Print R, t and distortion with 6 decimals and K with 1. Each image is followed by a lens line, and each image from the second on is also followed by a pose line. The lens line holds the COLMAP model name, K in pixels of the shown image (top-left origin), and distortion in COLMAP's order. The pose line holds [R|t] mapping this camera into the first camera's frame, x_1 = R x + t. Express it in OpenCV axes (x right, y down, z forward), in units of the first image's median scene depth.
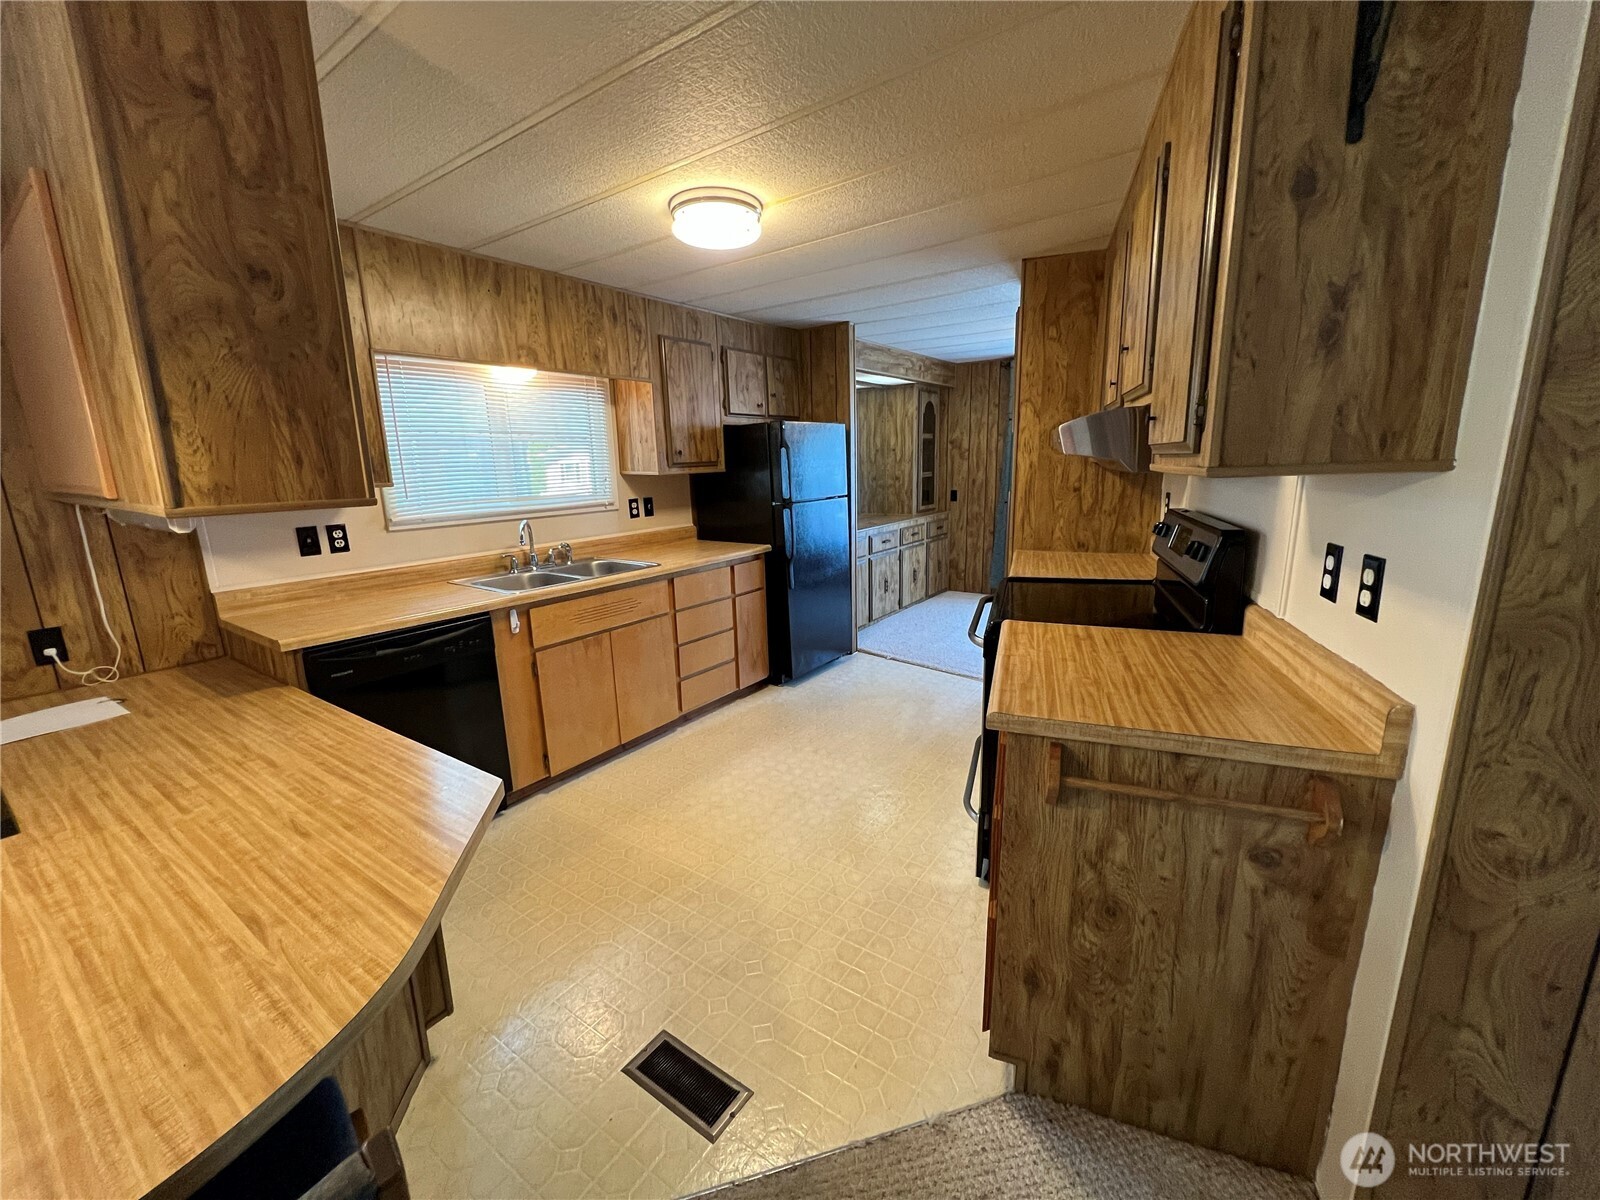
lens RADIAL K [[643.8, 0, 796.4], [0, 643.8, 595.1], [0, 0, 1]] dist [-0.004384, 0.000179]
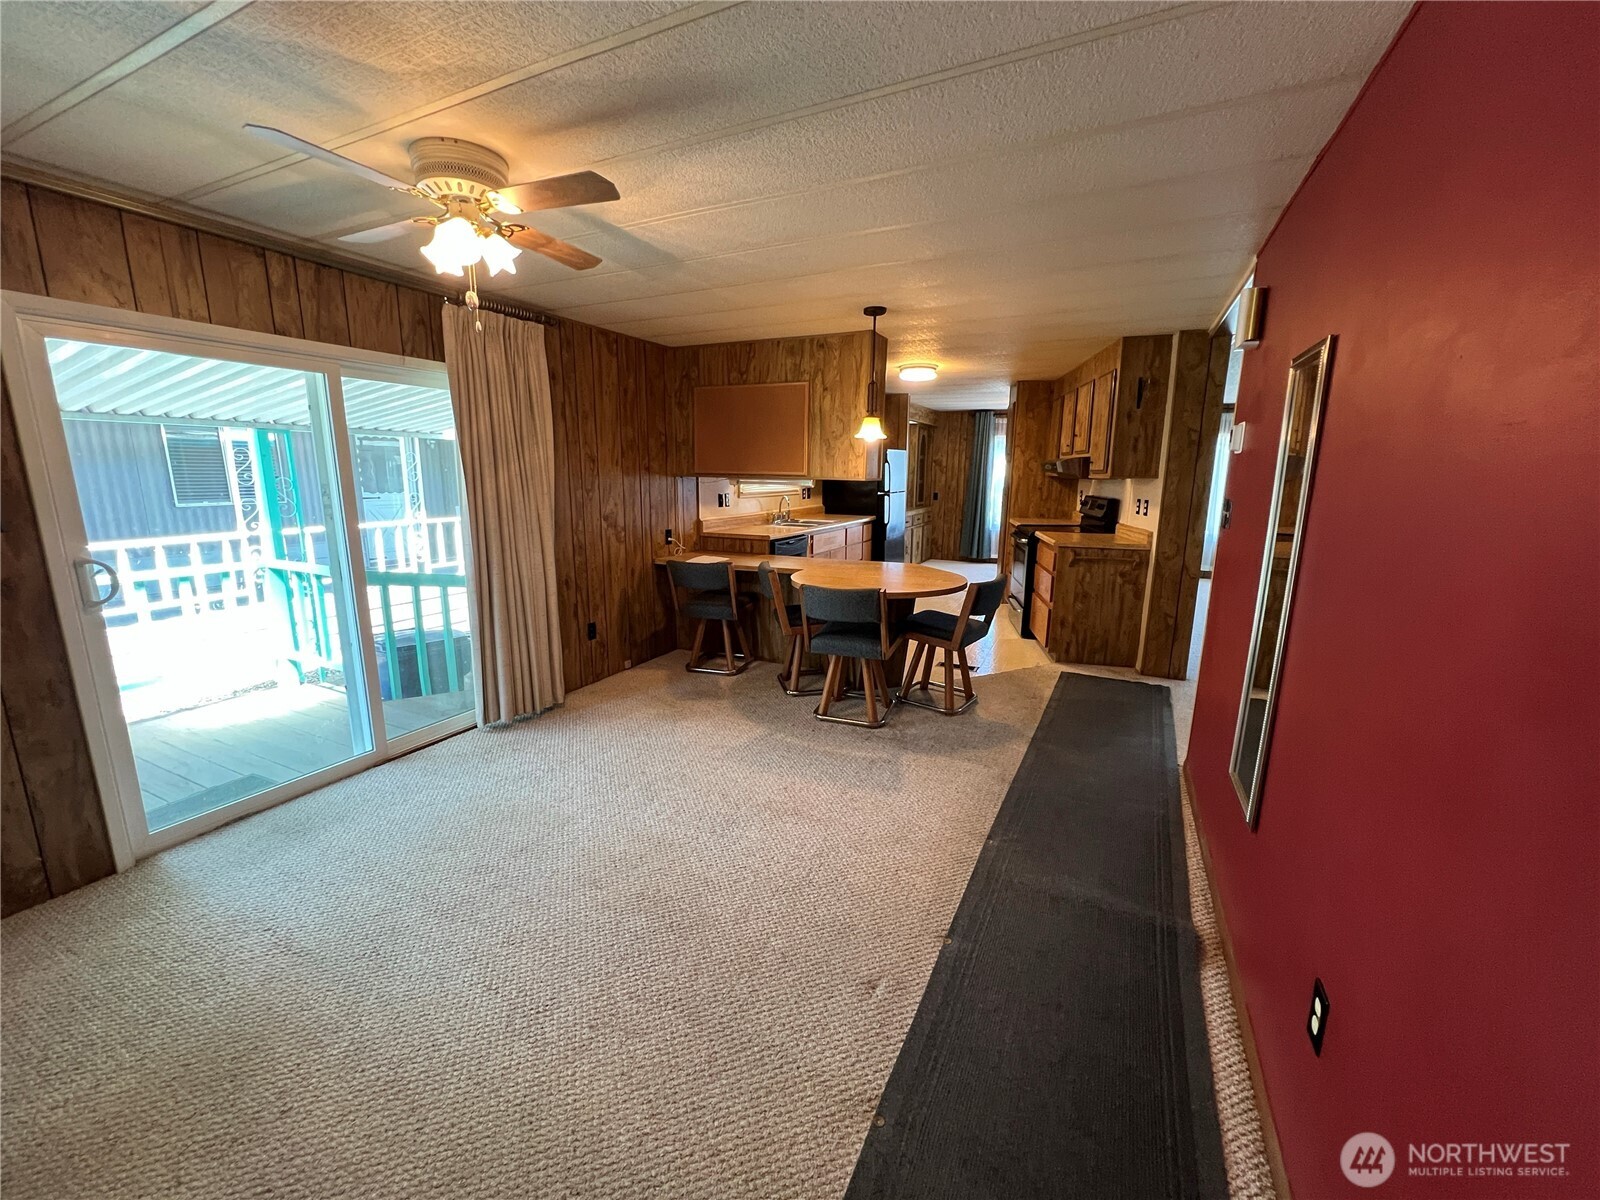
lens RADIAL K [[643.8, 0, 796.4], [0, 643.8, 595.1], [0, 0, 1]] dist [-0.004384, 0.000179]
pose [[0.986222, 0.000440, 0.165424, -1.646711], [0.002048, 0.999887, -0.014869, 0.504864], [-0.165412, 0.015003, 0.986110, -2.219755]]
